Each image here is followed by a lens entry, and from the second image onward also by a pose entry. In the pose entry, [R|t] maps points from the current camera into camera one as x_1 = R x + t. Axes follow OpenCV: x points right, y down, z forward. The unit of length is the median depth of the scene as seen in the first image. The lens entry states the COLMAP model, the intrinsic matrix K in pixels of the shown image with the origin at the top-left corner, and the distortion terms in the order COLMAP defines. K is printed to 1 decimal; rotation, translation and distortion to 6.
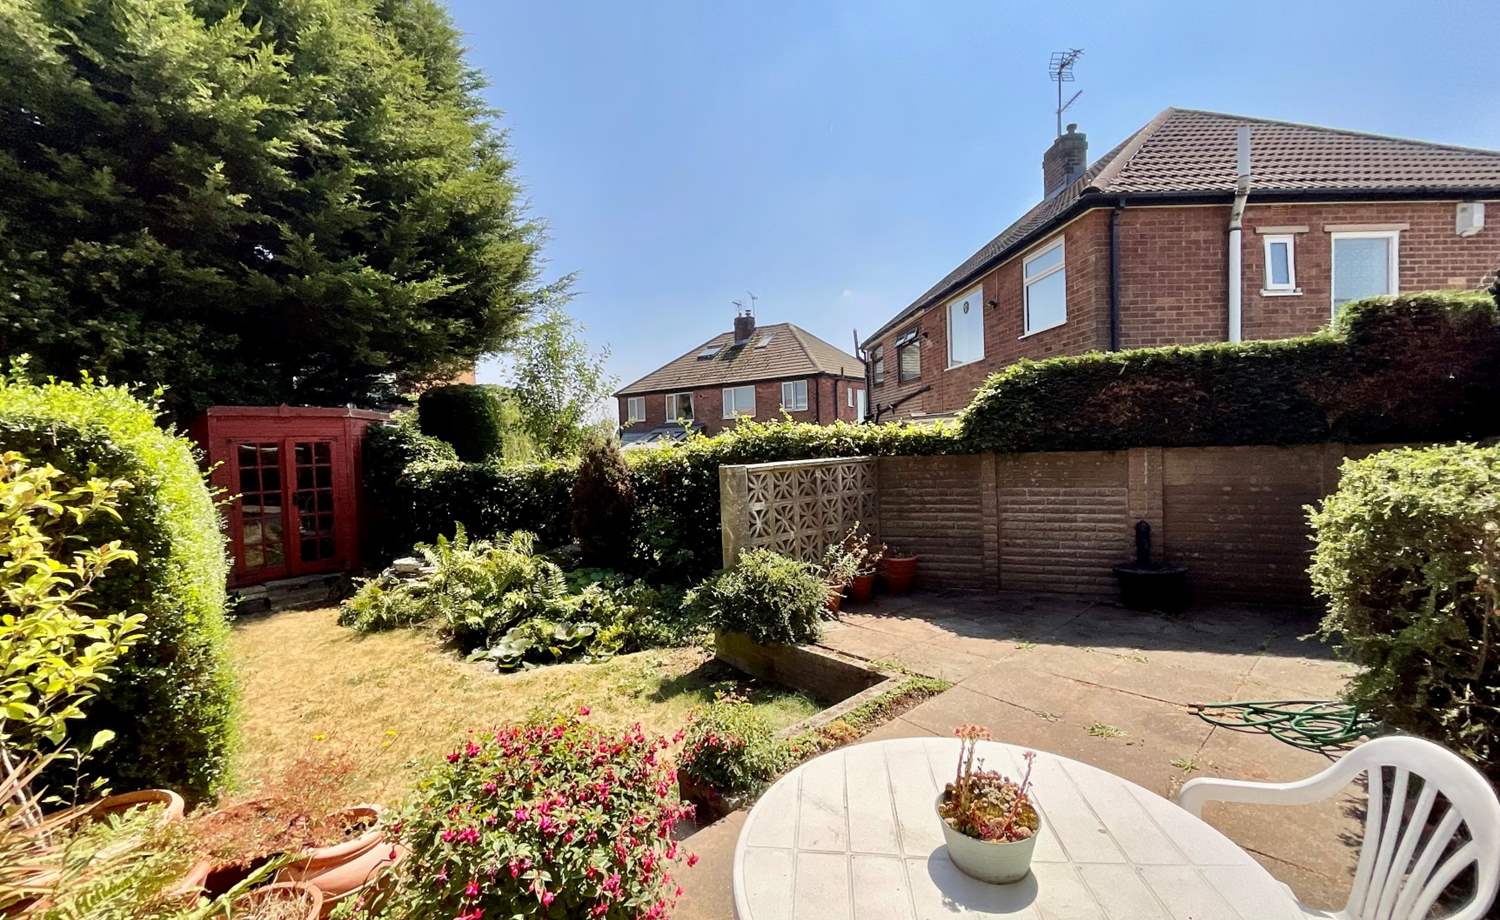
lens RADIAL K [[668.9, 0, 760.0], [0, 668.9, 460.7], [0, 0, 1]] dist [0.000542, 0.000237]
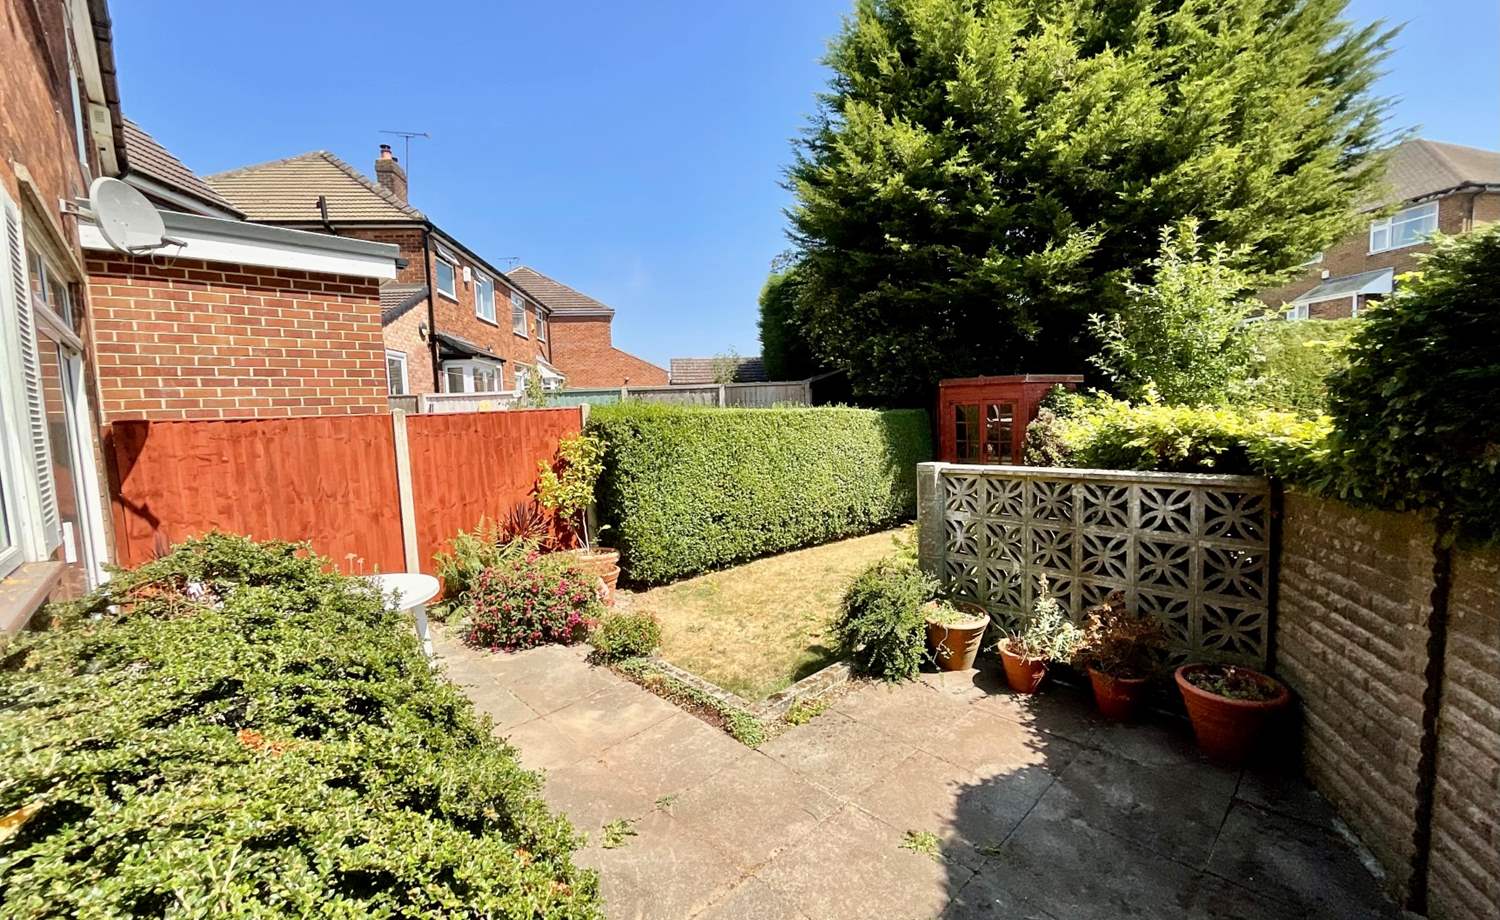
lens RADIAL K [[668.9, 0, 760.0], [0, 668.9, 460.7], [0, 0, 1]] dist [0.000542, 0.000237]
pose [[-0.047692, 0.119690, -0.991665, 0.765607], [0.006793, 0.992811, 0.119502, -0.092738], [0.998839, -0.001038, -0.048162, 0.748116]]
